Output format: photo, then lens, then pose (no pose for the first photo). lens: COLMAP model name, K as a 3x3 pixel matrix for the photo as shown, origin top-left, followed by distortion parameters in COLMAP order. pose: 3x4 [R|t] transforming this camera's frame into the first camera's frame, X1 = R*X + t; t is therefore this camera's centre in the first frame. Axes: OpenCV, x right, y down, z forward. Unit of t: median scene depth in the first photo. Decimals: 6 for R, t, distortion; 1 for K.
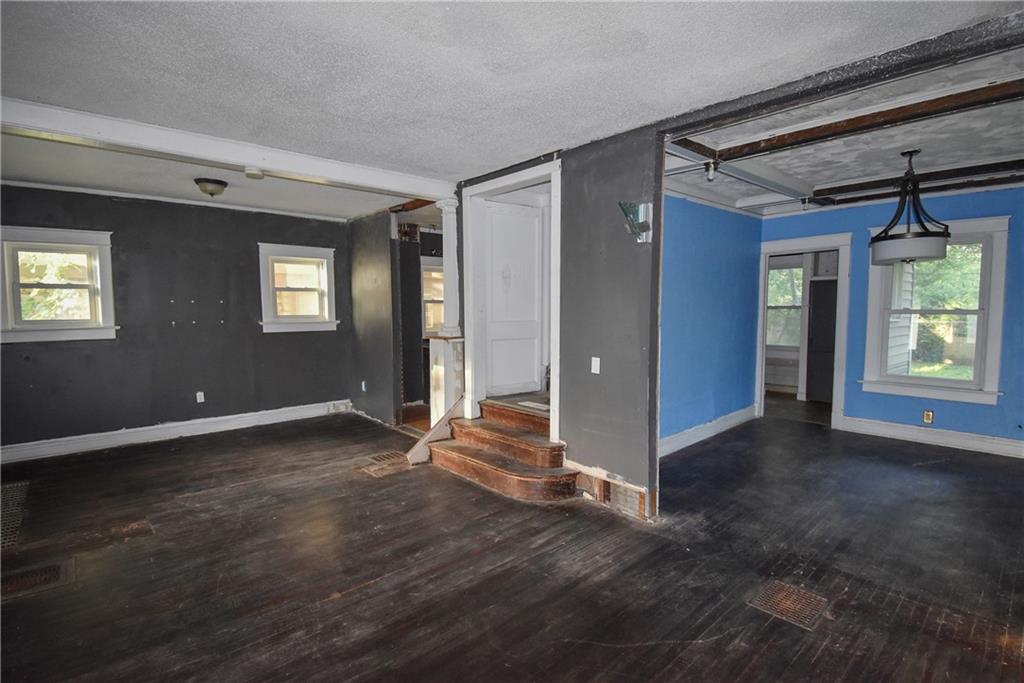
lens RADIAL K [[513.5, 0, 512.0], [0, 513.5, 341.5], [0, 0, 1]] dist [-0.000745, -0.000586]
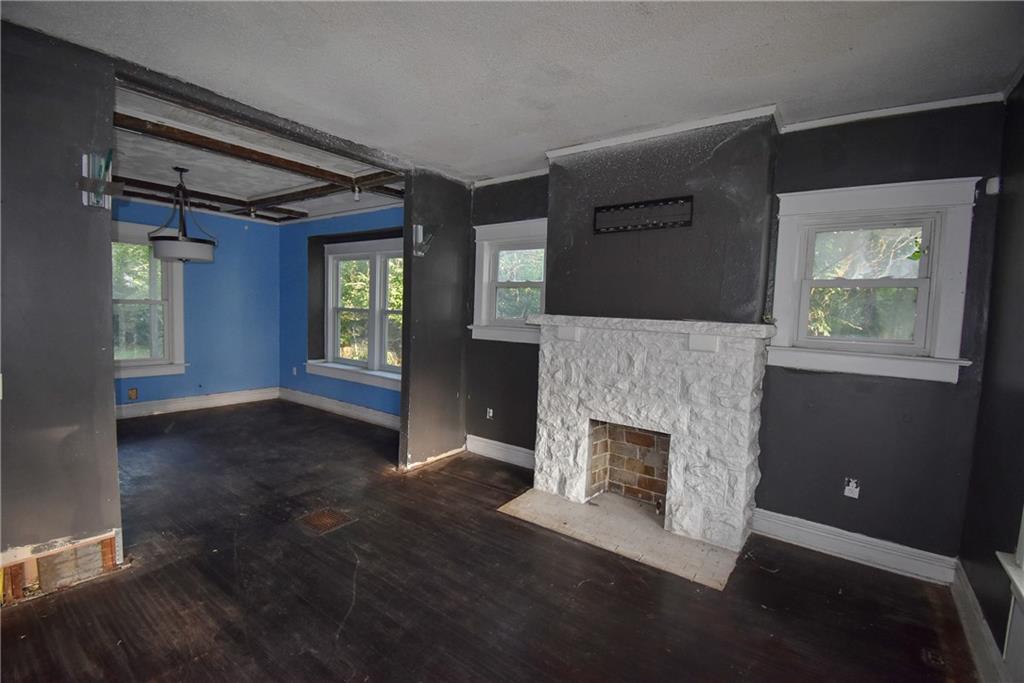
lens RADIAL K [[483.8, 0, 512.0], [0, 483.8, 341.5], [0, 0, 1]] dist [0.000586, -0.014013]
pose [[-0.239912, -0.069211, 0.968324, -0.619633], [0.037491, 0.996051, 0.080481, -0.035021], [-0.970070, 0.055612, -0.236370, 0.636115]]
